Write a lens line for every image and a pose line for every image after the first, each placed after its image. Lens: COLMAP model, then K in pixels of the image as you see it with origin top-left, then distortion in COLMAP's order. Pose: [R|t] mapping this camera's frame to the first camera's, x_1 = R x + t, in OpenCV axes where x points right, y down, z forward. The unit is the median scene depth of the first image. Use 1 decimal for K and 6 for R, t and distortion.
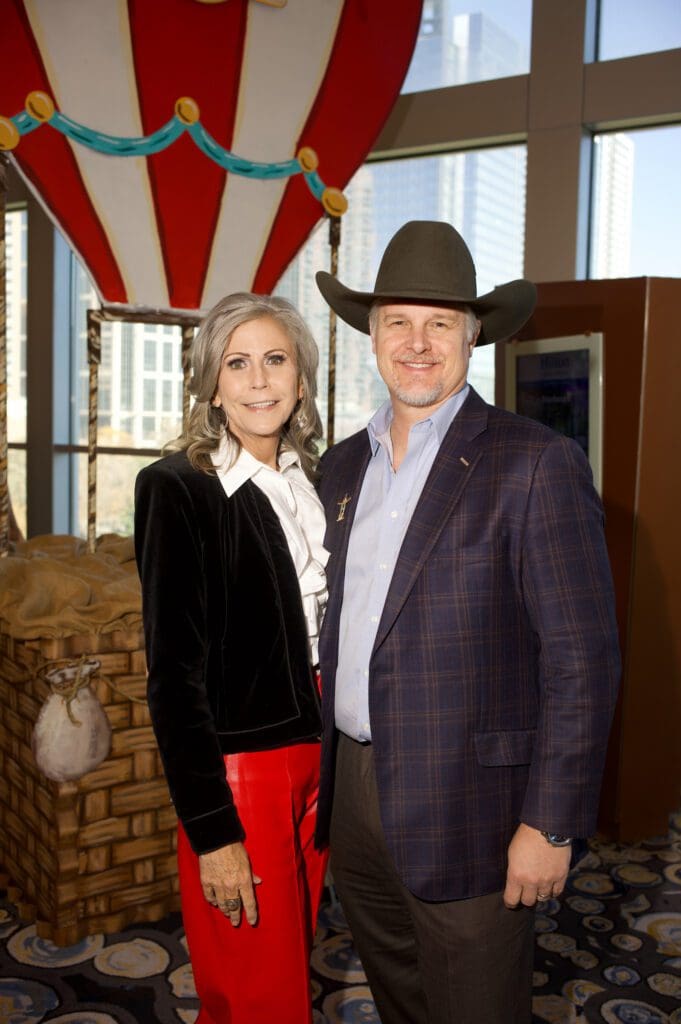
lens RADIAL K [[1048.8, 0, 340.5], [0, 1048.8, 512.0], [0, 0, 1]] dist [-0.144992, 0.151998]
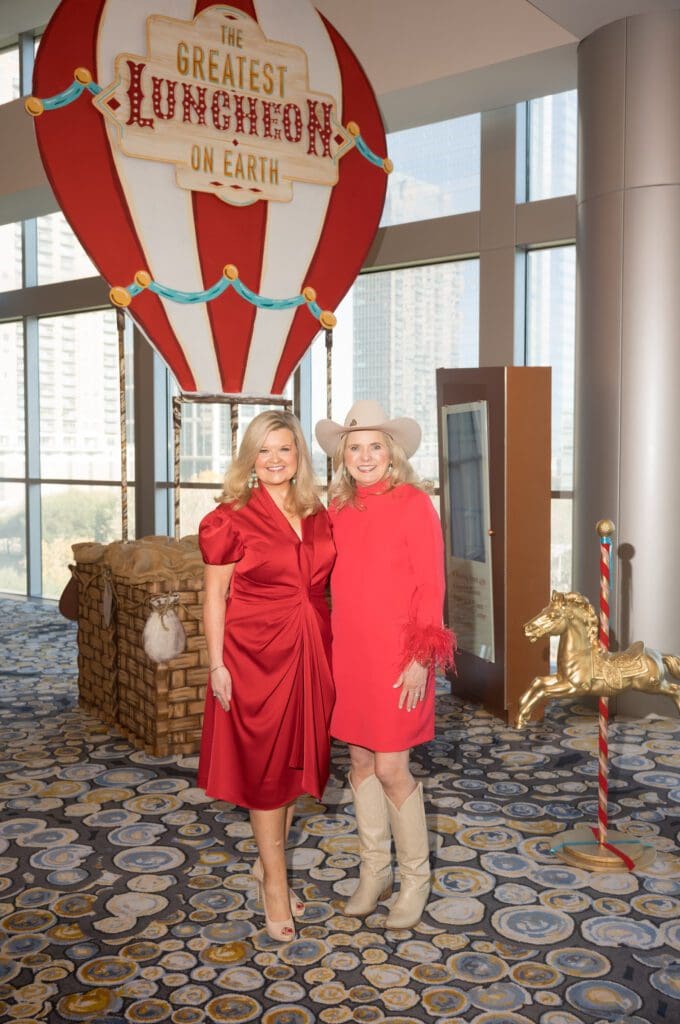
lens RADIAL K [[1048.8, 0, 340.0], [0, 1048.8, 512.0], [0, 0, 1]] dist [-0.144992, 0.151998]
pose [[0.995150, -0.019438, -0.096429, 0.209598], [0.015778, 0.999131, -0.038573, 0.068905], [0.097095, 0.036864, 0.994592, -0.734114]]
